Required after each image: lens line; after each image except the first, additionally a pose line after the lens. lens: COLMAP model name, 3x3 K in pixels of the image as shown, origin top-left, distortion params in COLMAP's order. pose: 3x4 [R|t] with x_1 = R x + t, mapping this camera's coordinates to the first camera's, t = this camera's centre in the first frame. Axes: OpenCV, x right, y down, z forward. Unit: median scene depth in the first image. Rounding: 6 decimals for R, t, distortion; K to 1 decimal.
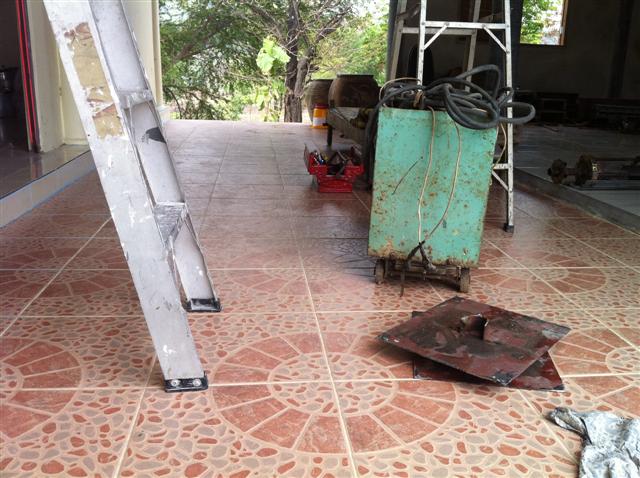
lens RADIAL K [[591.4, 0, 322.0], [0, 591.4, 237.2], [0, 0, 1]] dist [0.002118, 0.000000]
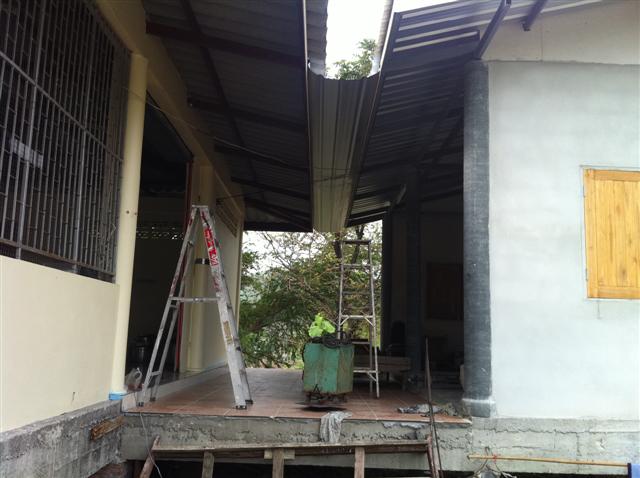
lens RADIAL K [[591.4, 0, 318.9], [0, 591.4, 240.3], [0, 0, 1]] dist [0.002118, 0.000000]
pose [[0.993285, -0.018075, -0.114272, 0.036649], [-0.032853, 0.902994, -0.428396, 0.044117], [0.110930, 0.429273, 0.896336, -0.143335]]
